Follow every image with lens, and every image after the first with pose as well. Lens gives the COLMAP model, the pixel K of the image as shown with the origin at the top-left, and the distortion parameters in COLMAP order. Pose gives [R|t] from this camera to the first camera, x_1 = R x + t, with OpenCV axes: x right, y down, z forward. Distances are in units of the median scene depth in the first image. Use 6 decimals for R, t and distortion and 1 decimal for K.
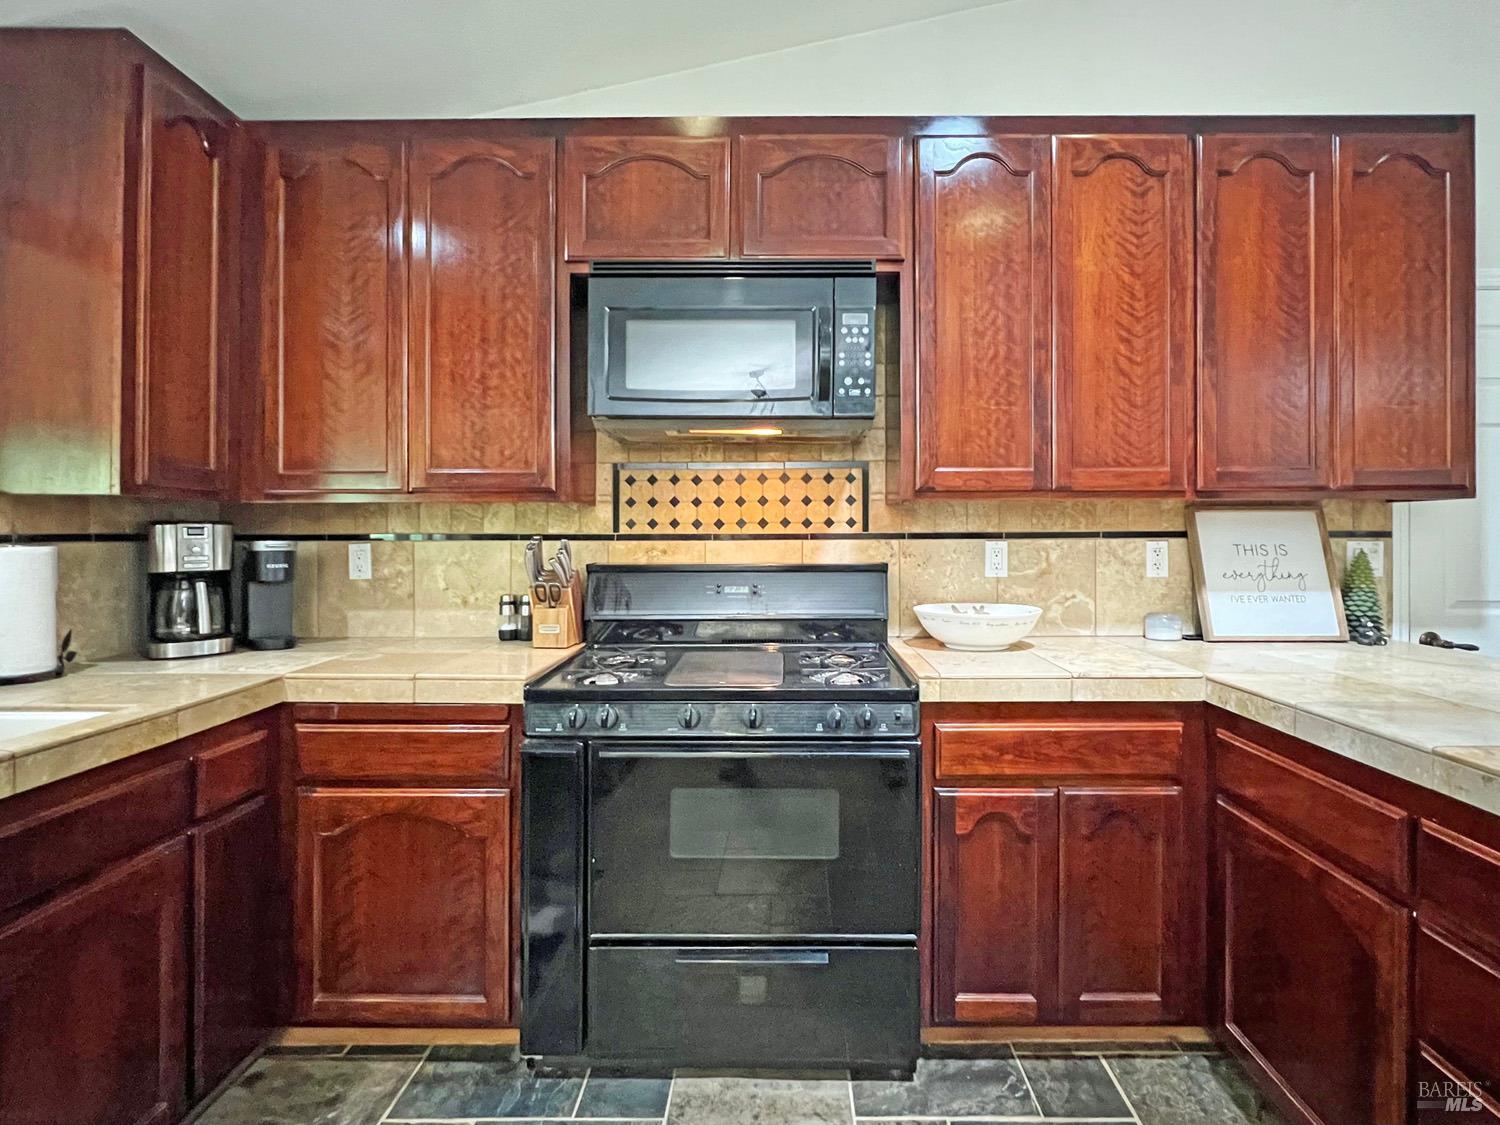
lens RADIAL K [[750.2, 0, 790.2], [0, 750.2, 534.1], [0, 0, 1]] dist [-0.002135, -0.000040]
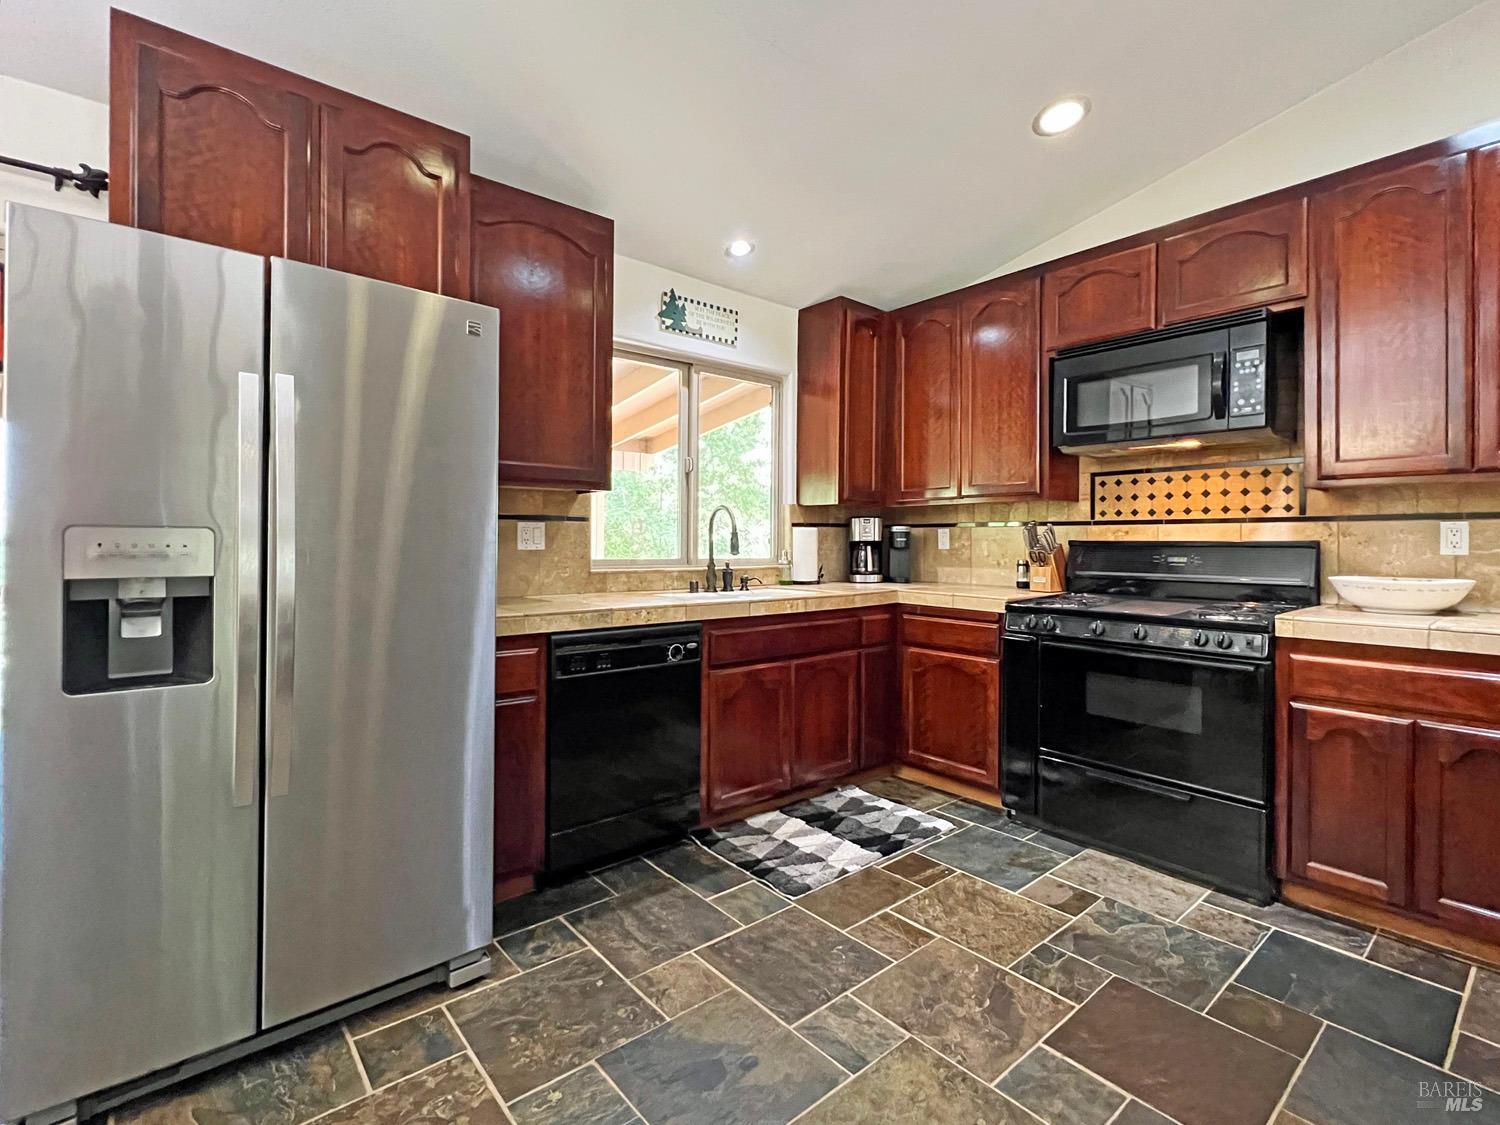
lens RADIAL K [[709.7, 0, 727.6], [0, 709.7, 534.8], [0, 0, 1]] dist [-0.000309, -0.000212]
pose [[0.620565, -0.000635, -0.784155, 0.465831], [-0.004131, 0.999983, -0.004079, 0.040602], [0.784144, 0.005770, 0.620552, -0.477497]]
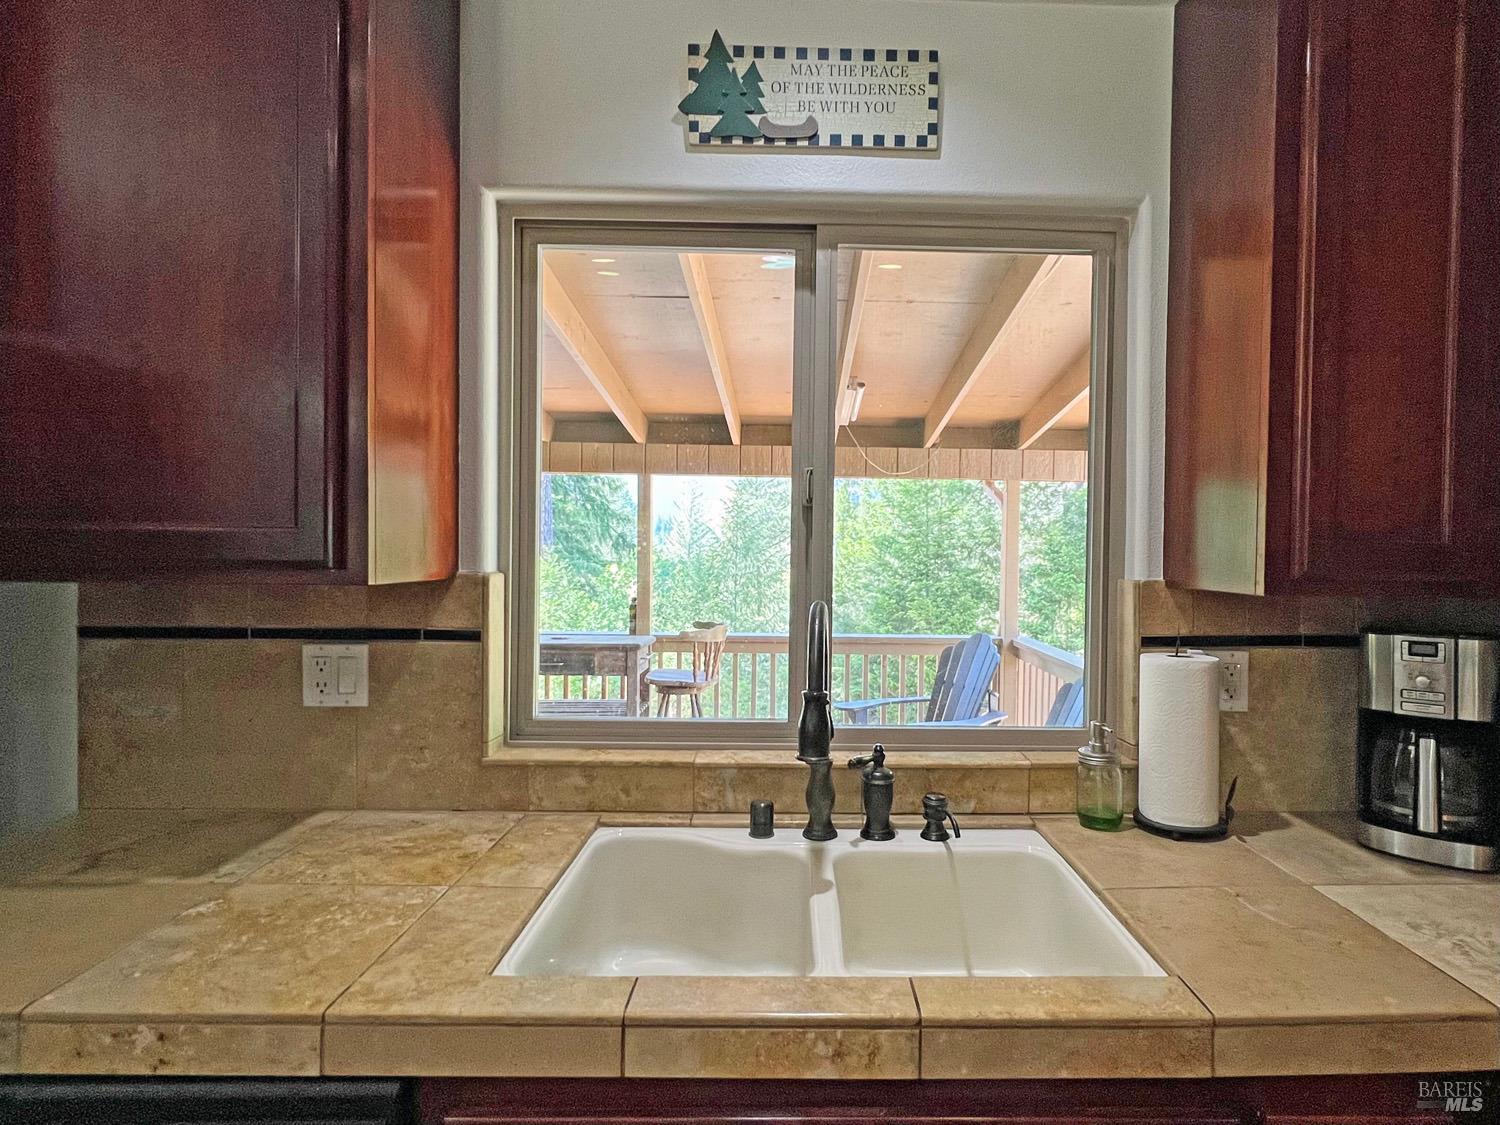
lens RADIAL K [[818.2, 0, 750.0], [0, 818.2, 562.5], [0, 0, 1]] dist [-0.003300, -0.000921]
pose [[0.012368, 0.011205, -0.999861, -0.160863], [-0.006010, 0.999920, 0.011131, -0.070958], [0.999905, 0.005871, 0.012434, 0.448483]]
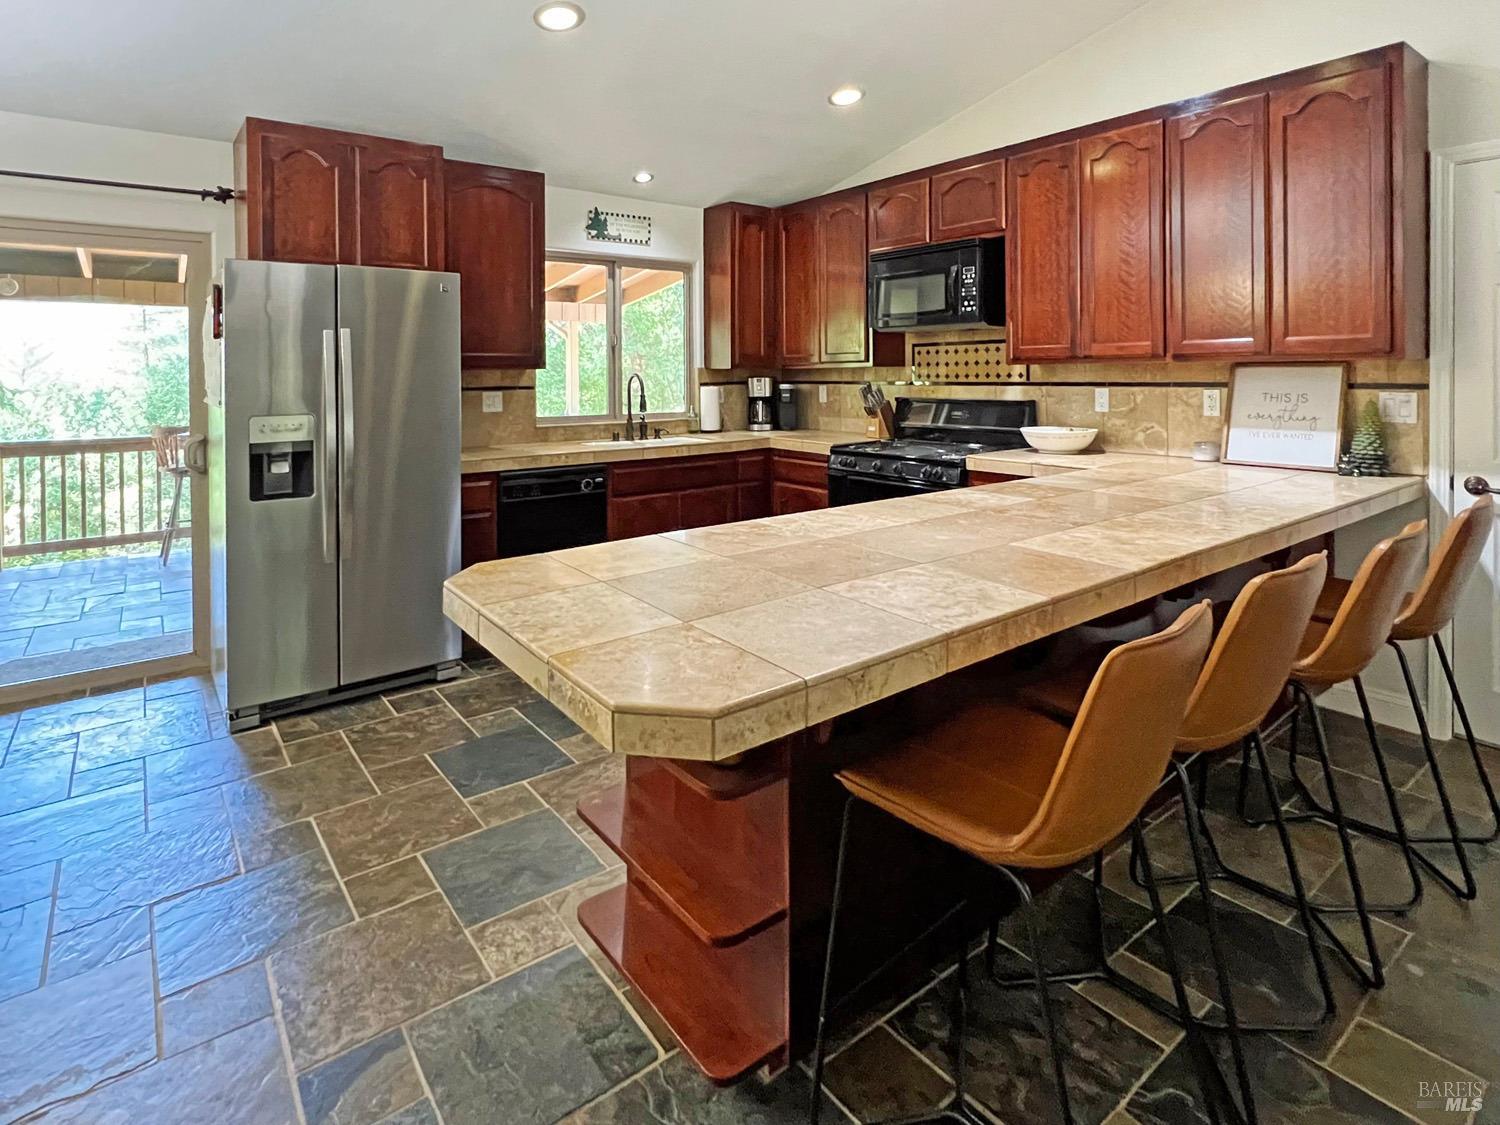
lens RADIAL K [[816.0, 0, 661.3], [0, 816.0, 395.9], [0, 0, 1]] dist [-0.014916, -0.000172]
pose [[0.509197, 0.020936, -0.860396, 1.357282], [0.020589, 0.999122, 0.036496, -0.058109], [0.860404, -0.036299, 0.508318, -0.663349]]
